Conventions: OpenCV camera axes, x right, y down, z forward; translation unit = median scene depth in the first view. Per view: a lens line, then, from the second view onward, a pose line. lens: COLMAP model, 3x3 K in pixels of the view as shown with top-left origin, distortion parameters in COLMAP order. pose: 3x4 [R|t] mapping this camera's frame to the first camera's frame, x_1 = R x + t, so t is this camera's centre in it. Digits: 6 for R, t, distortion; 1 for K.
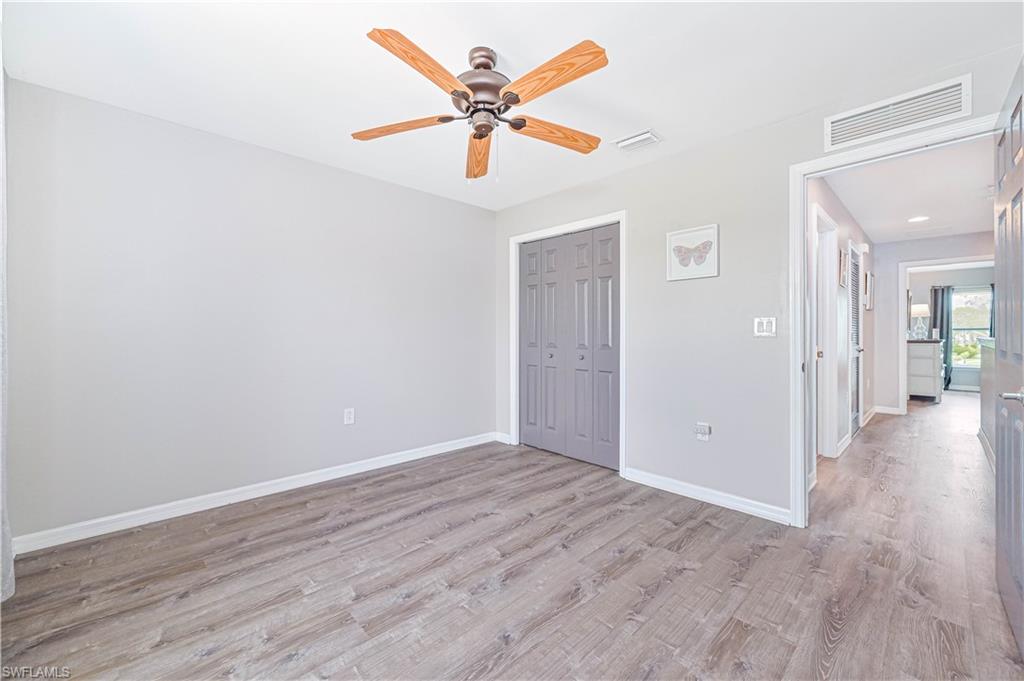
lens RADIAL K [[403.7, 0, 515.3], [0, 403.7, 335.8], [0, 0, 1]] dist [-0.001957, -0.000190]
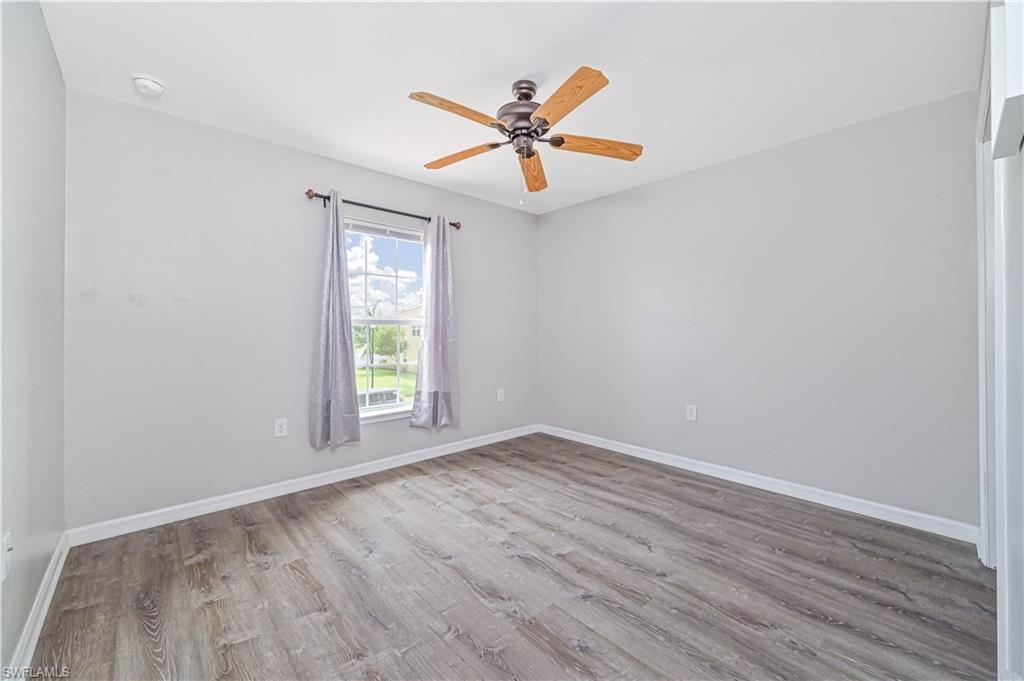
lens RADIAL K [[403.7, 0, 515.3], [0, 403.7, 335.8], [0, 0, 1]] dist [-0.001957, -0.000190]
pose [[-0.010931, 0.014783, -0.999831, 0.844484], [-0.006750, 0.999867, 0.014857, -0.007729], [0.999917, 0.006911, -0.010830, 0.794152]]
